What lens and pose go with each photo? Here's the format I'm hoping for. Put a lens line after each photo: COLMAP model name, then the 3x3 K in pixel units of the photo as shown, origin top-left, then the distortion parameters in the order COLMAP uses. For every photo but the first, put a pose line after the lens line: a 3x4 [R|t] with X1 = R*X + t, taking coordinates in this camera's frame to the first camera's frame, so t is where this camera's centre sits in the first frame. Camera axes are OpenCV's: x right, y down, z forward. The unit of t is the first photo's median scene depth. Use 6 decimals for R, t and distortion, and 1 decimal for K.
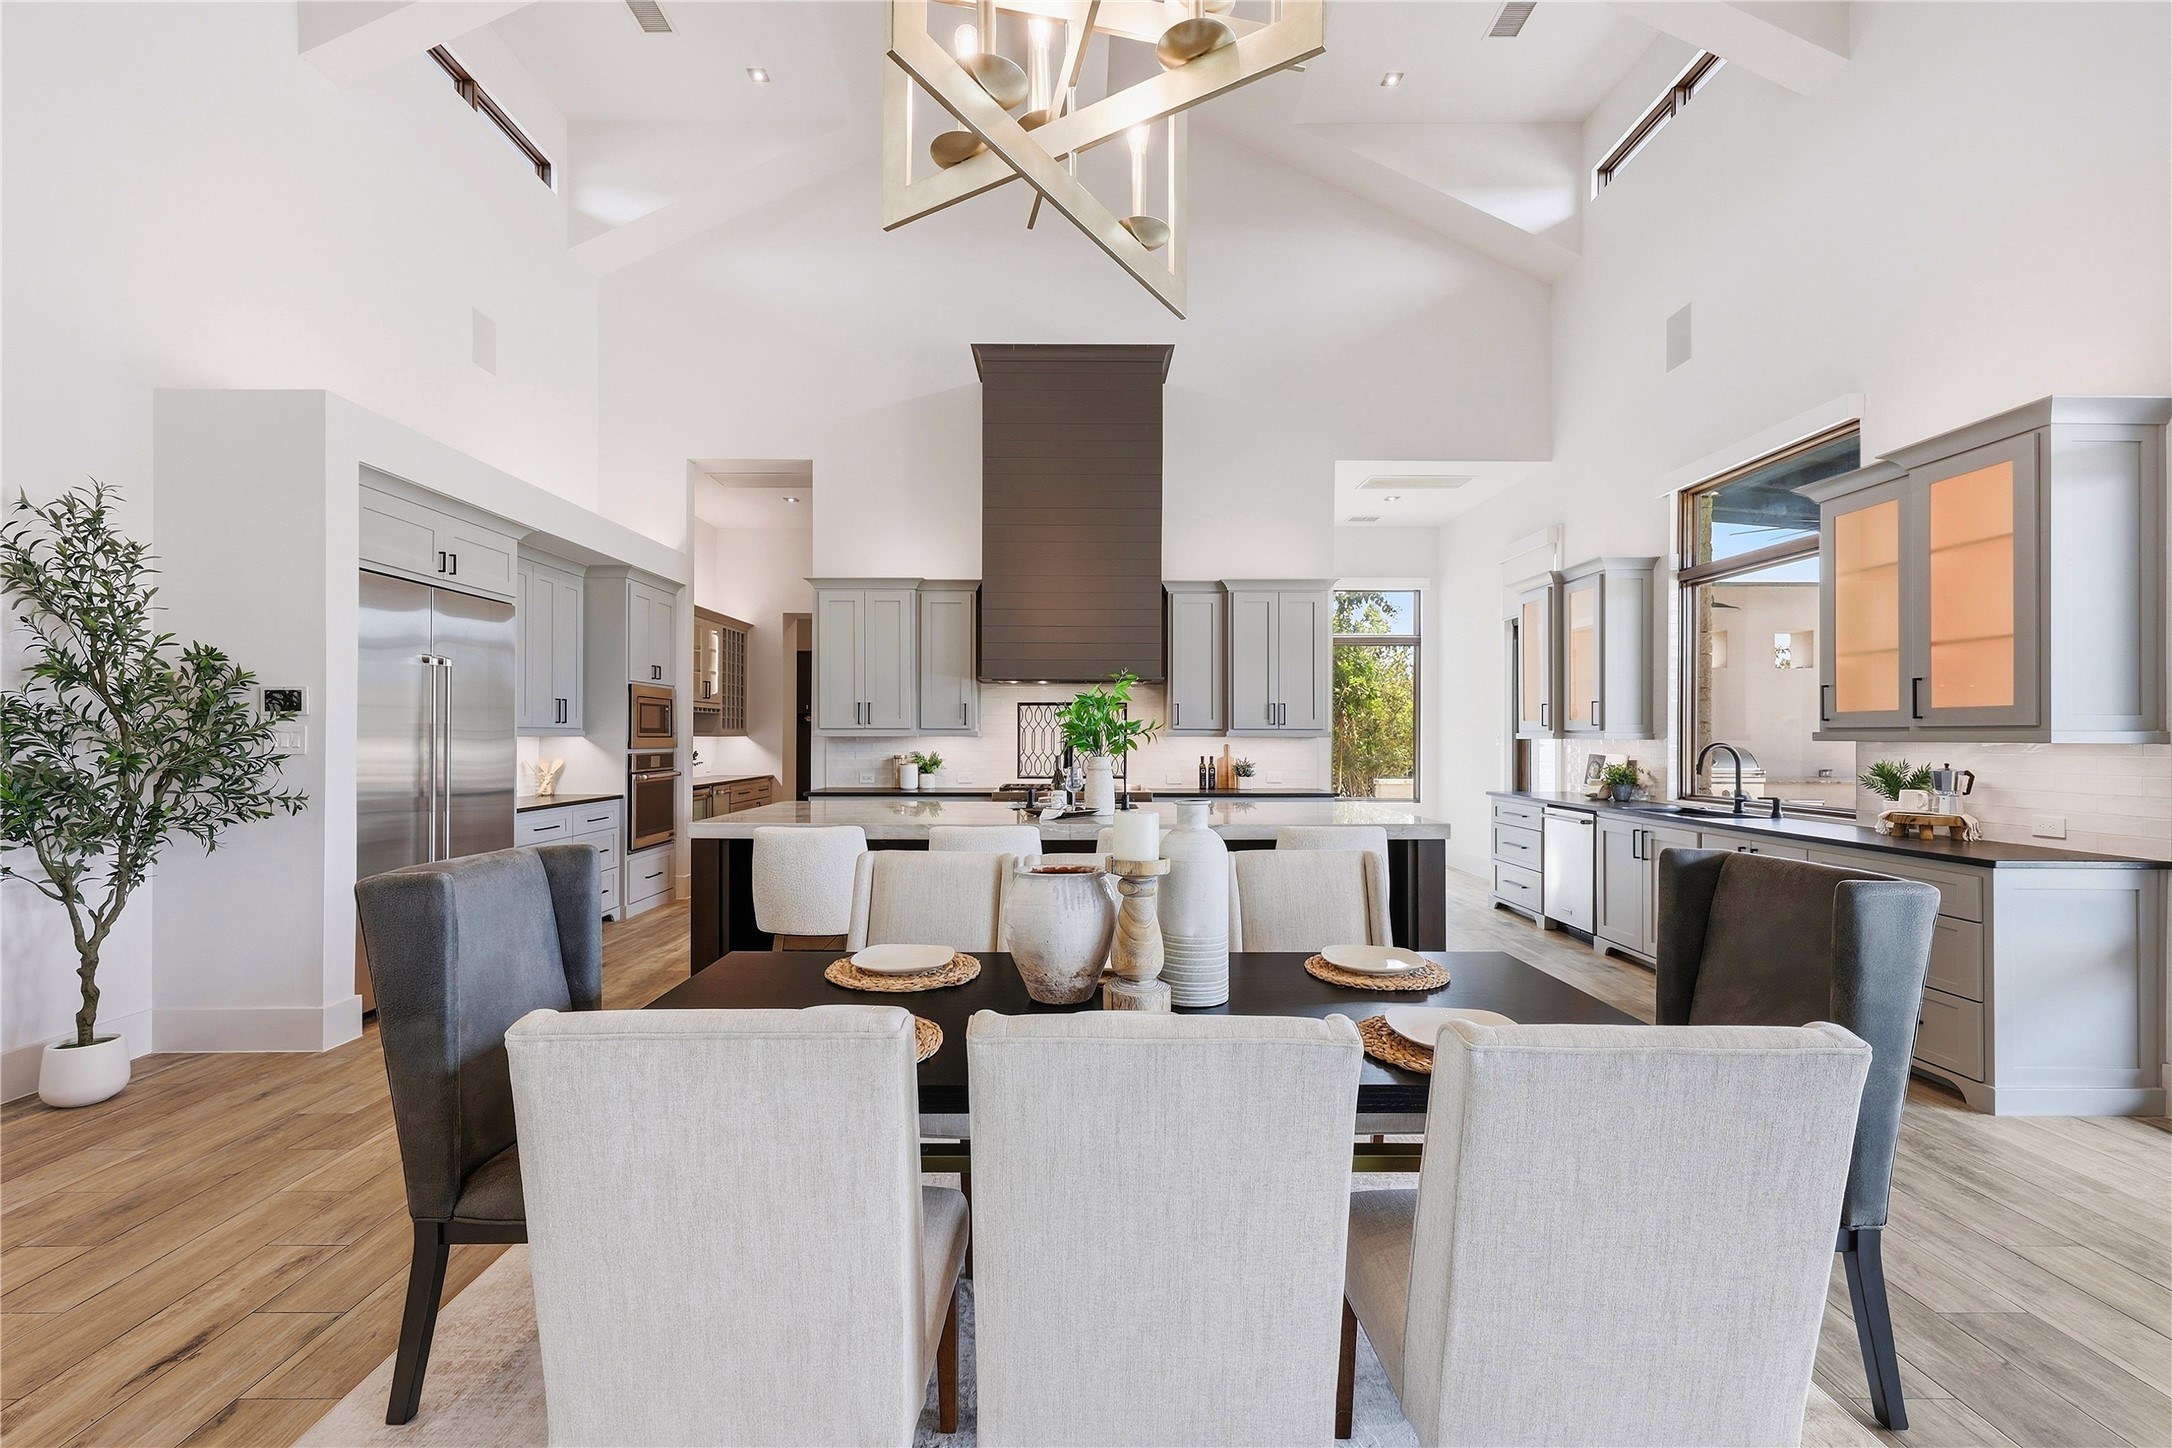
lens RADIAL K [[974.8, 0, 1072.0], [0, 974.8, 705.6], [0, 0, 1]] dist [0.041320, 0.000334]
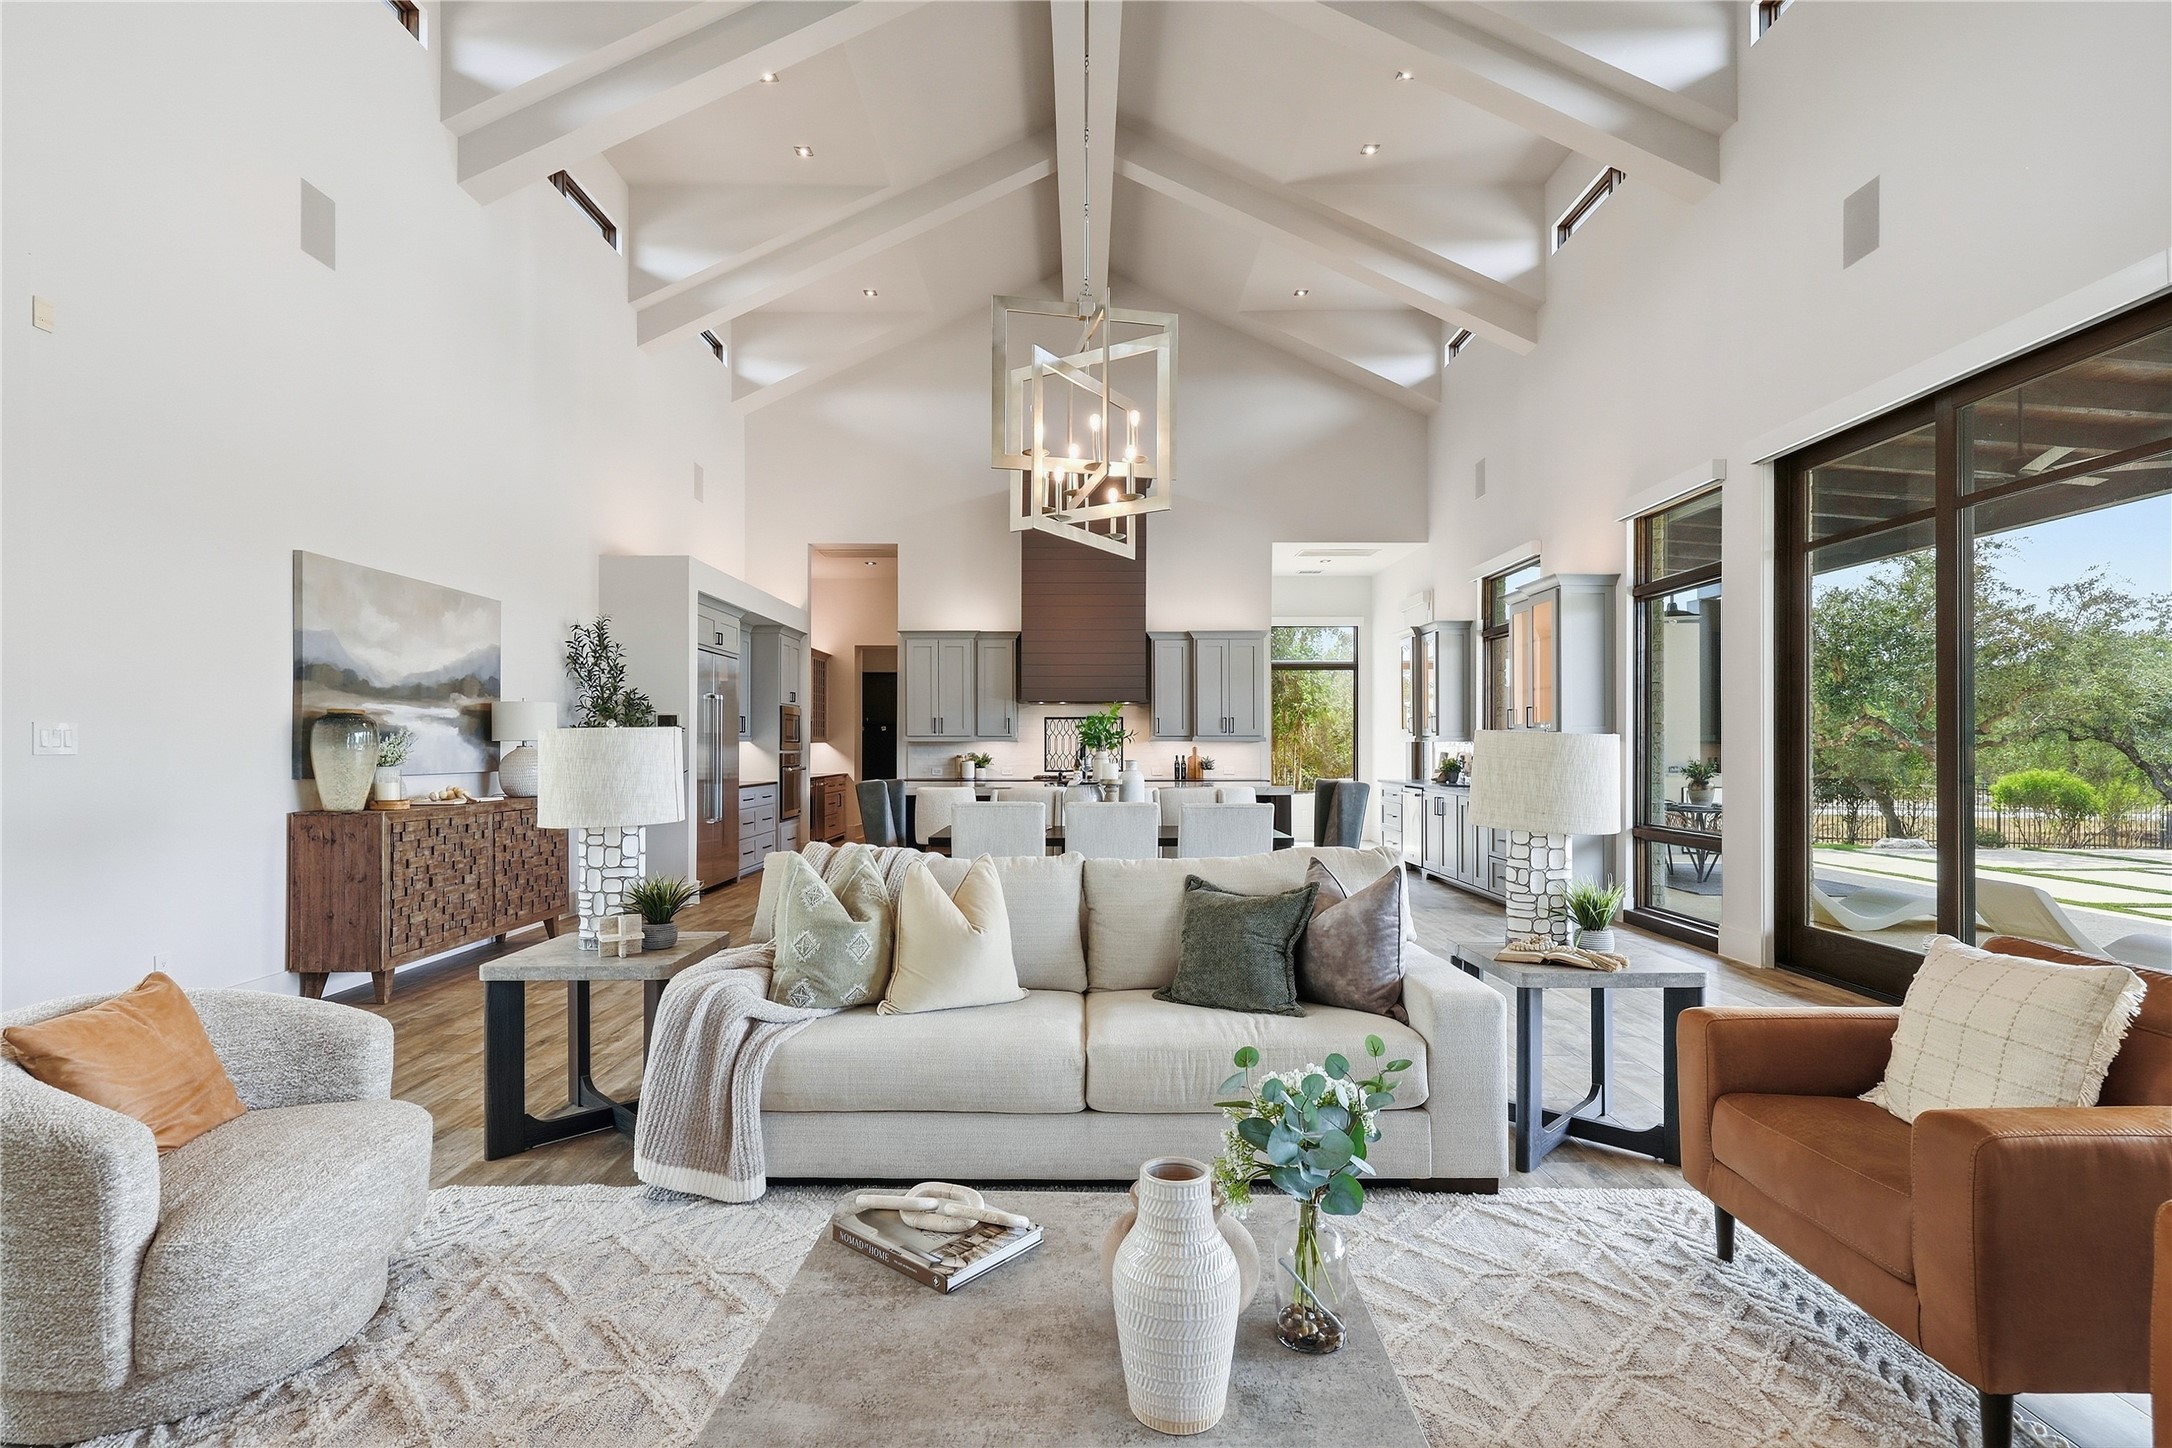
lens RADIAL K [[1263.1, 0, 1097.1], [0, 1263.1, 713.9], [0, 0, 1]] dist [-0.005678, -0.000517]
pose [[0.999939, -0.002672, 0.010677, -0.000484], [0.002536, 0.999917, 0.012663, -0.030867], [-0.010710, -0.012635, 0.999863, -0.826316]]
